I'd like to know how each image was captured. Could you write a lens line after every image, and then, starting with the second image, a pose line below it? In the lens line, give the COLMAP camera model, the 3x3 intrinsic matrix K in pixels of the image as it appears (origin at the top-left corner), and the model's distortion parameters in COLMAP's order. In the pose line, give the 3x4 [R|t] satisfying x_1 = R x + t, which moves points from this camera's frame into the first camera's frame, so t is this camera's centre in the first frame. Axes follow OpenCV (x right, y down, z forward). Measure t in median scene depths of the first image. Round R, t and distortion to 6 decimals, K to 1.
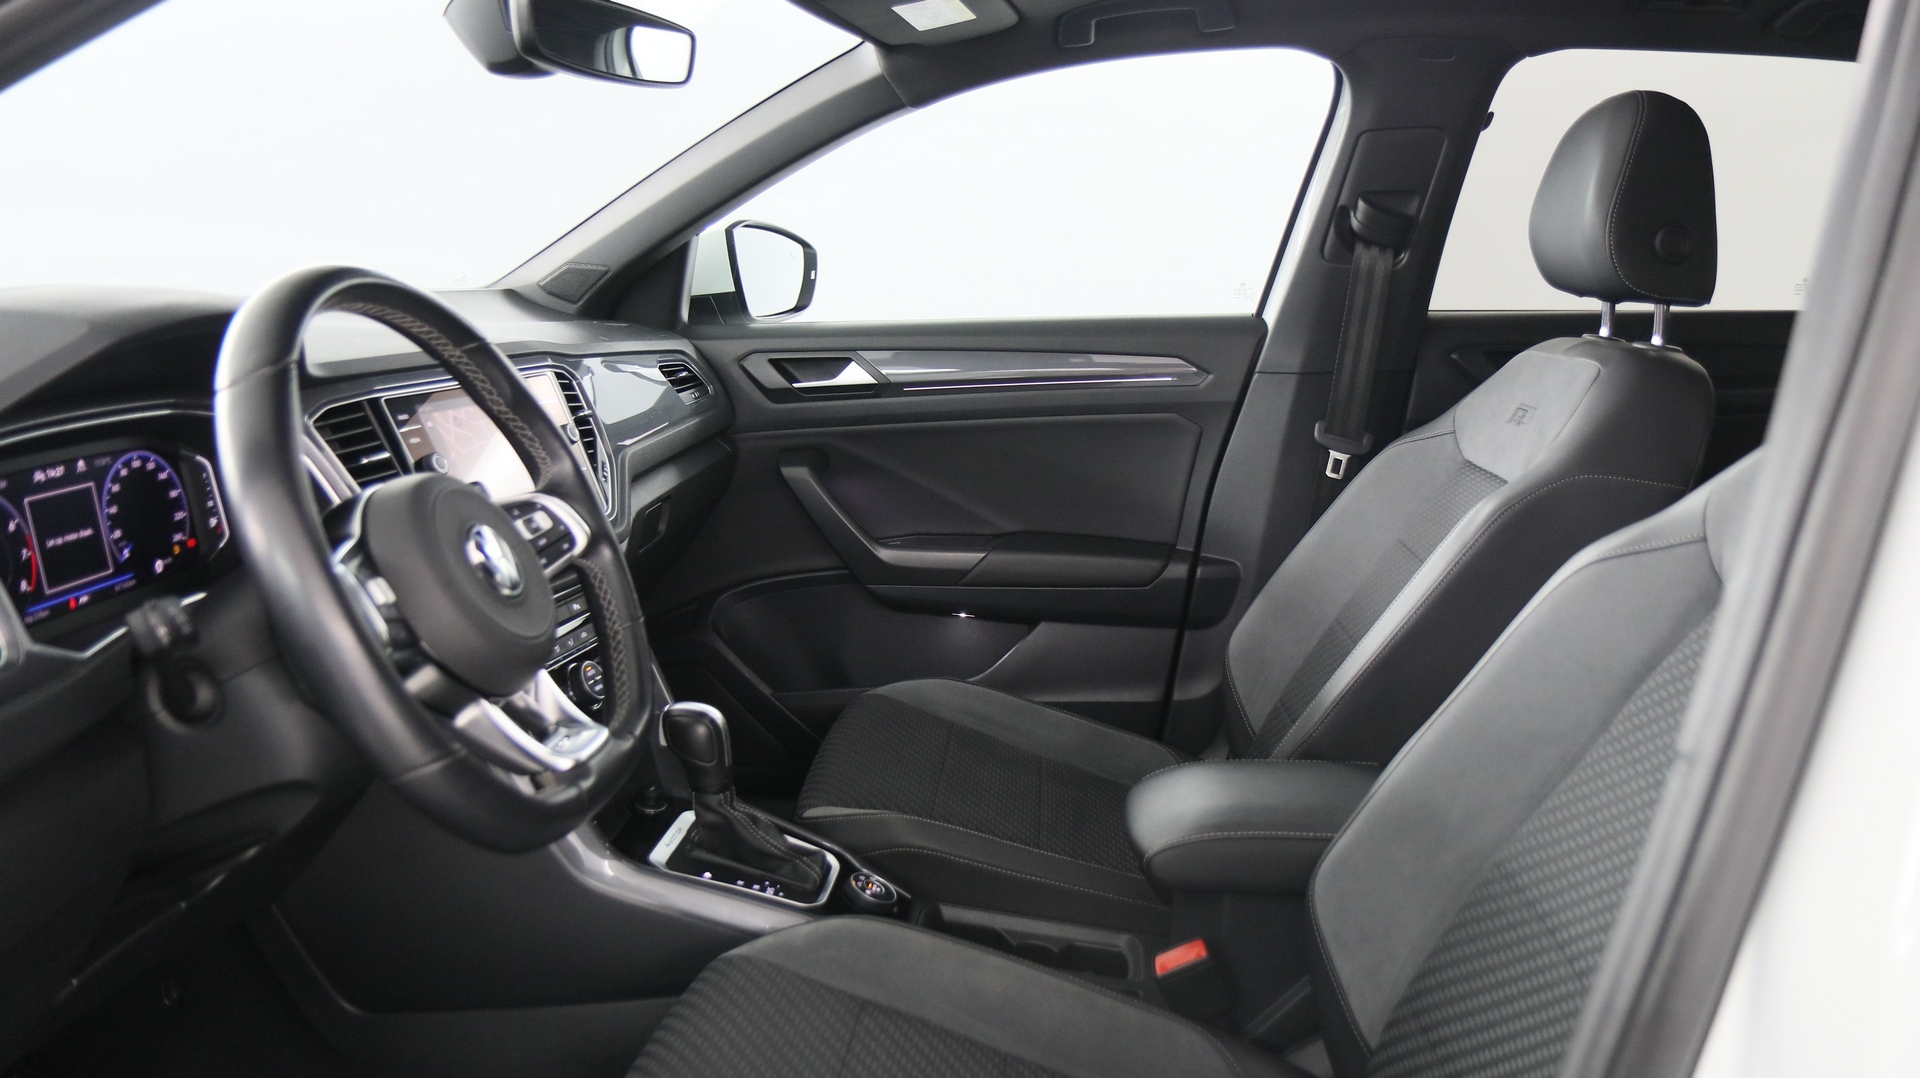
lens RADIAL K [[1459.5, 0, 951.3], [0, 1459.5, 545.8], [0, 0, 1]] dist [-0.010560, -0.001752]
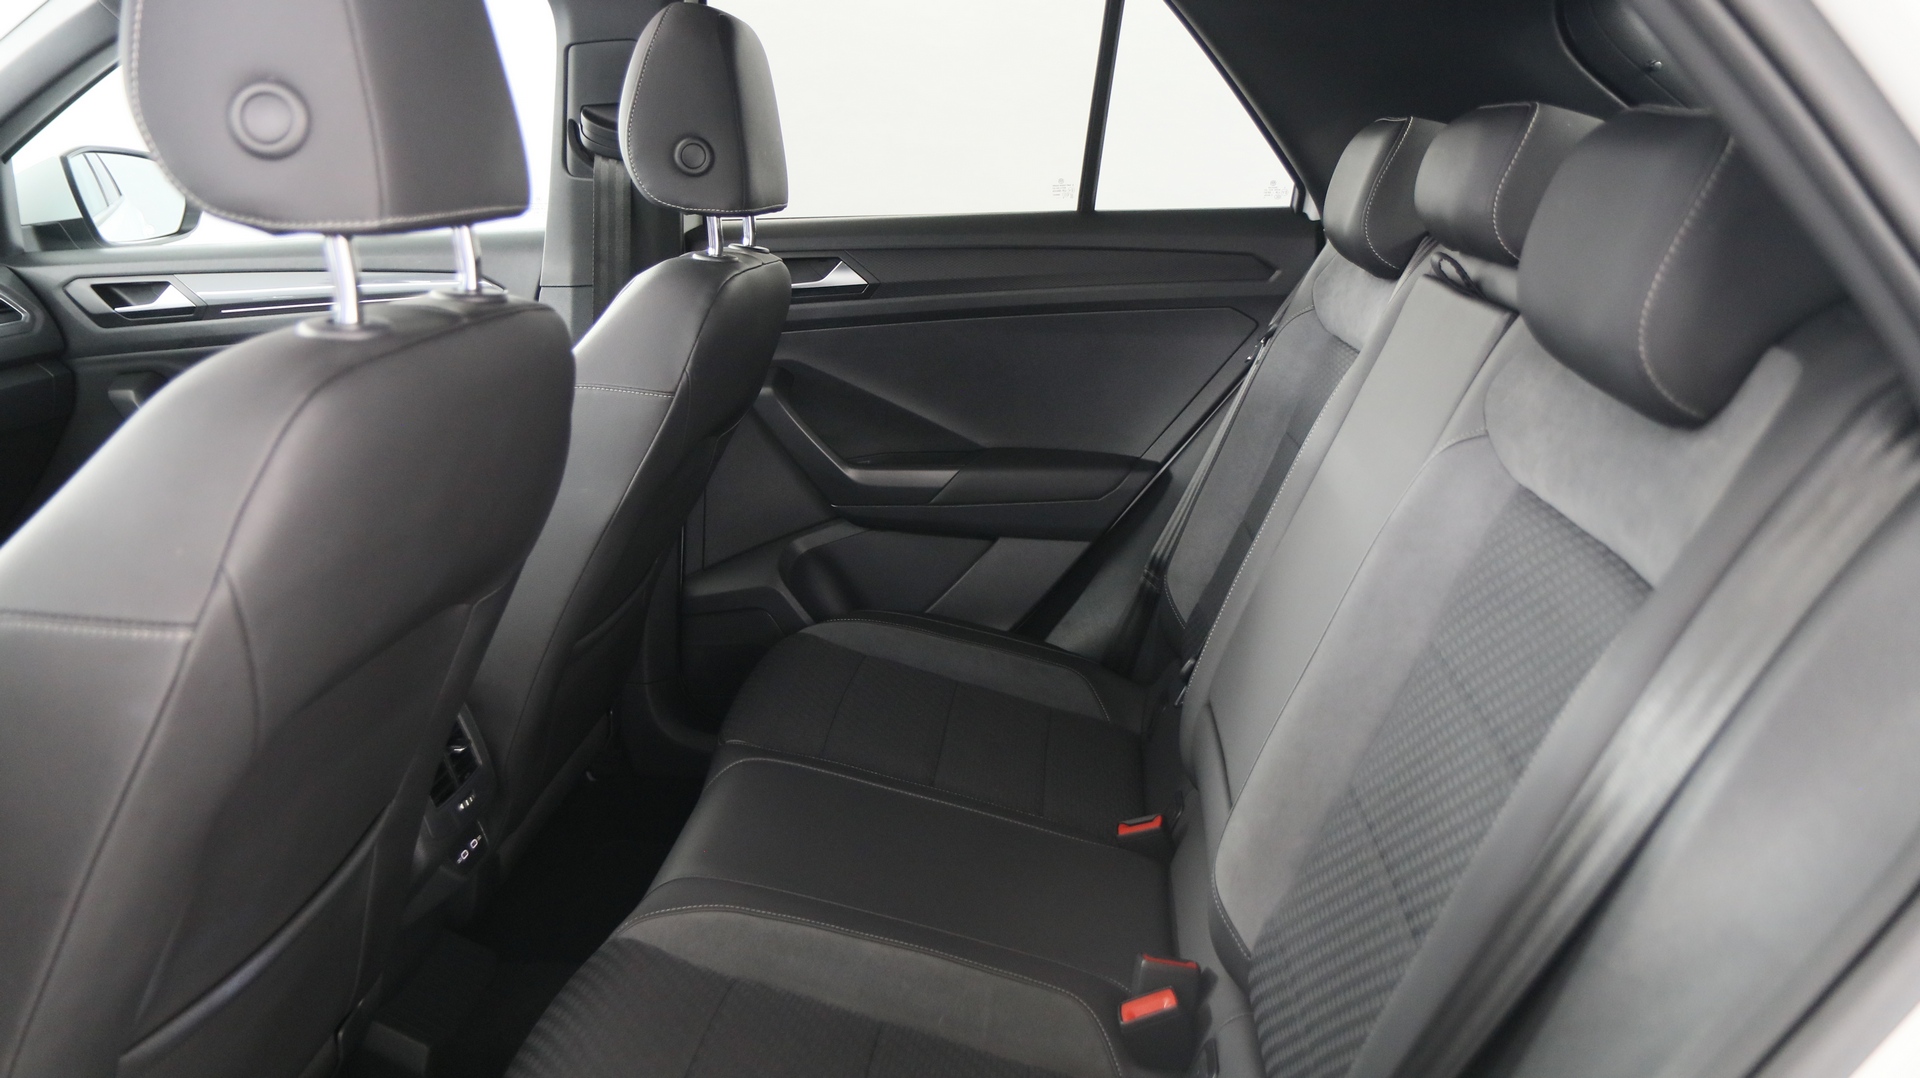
lens RADIAL K [[1459.5, 0, 951.3], [0, 1459.5, 545.8], [0, 0, 1]] dist [-0.010560, -0.001752]
pose [[0.999653, -0.023220, 0.012437, 0.508310], [0.022485, 0.998159, 0.056328, 0.012144], [-0.013722, -0.056029, 0.998335, -0.038907]]
